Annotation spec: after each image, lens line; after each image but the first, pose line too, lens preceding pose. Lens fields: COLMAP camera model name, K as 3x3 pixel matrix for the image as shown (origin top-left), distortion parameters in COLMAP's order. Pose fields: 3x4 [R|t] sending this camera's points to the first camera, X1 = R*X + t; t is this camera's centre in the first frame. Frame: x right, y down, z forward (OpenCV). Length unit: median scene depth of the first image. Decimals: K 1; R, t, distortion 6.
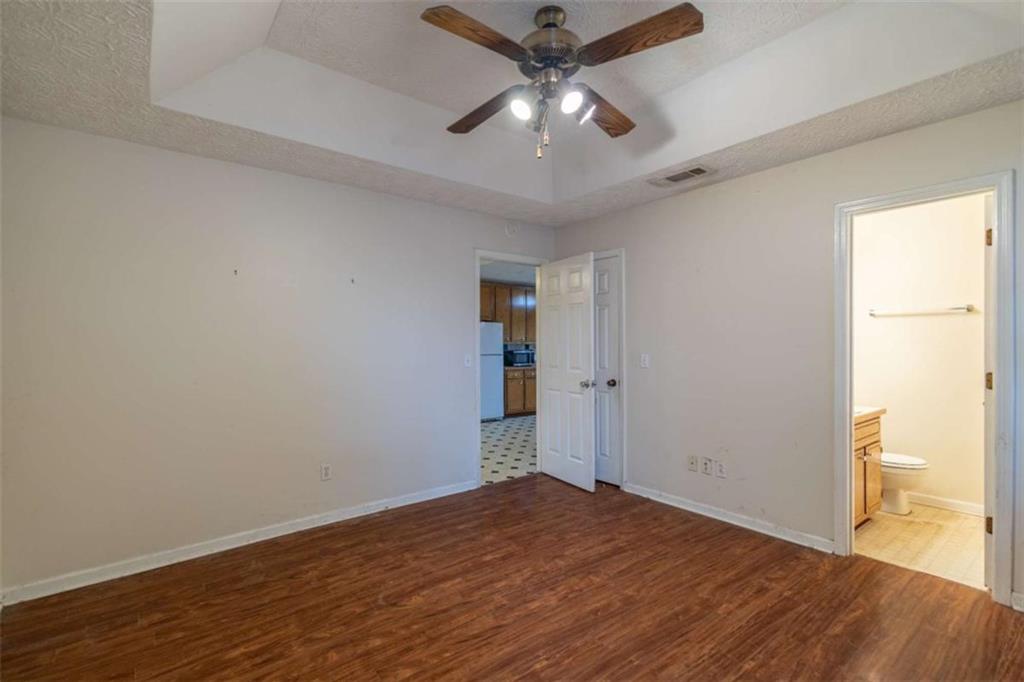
lens RADIAL K [[471.9, 0, 512.0], [0, 471.9, 341.0], [0, 0, 1]] dist [0.001710, -0.000144]
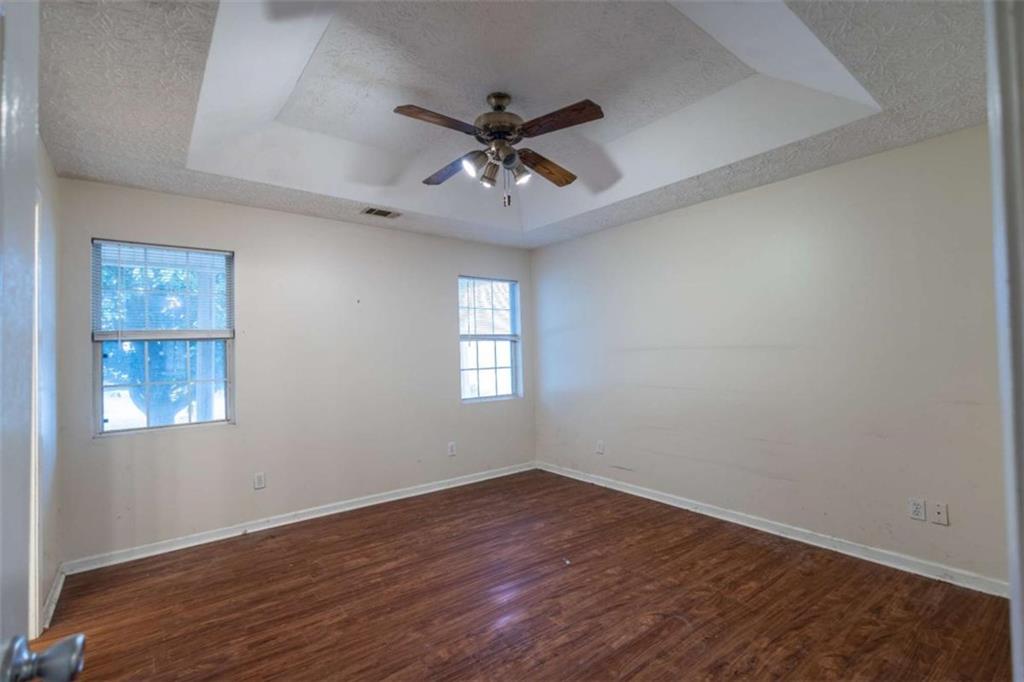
lens RADIAL K [[471.9, 0, 512.0], [0, 471.9, 341.0], [0, 0, 1]] dist [0.001710, -0.000144]
pose [[-0.999602, 0.027304, 0.007040, 0.045796], [0.027011, 0.998883, -0.038763, 0.018116], [-0.008091, -0.038558, -0.999224, 2.005338]]
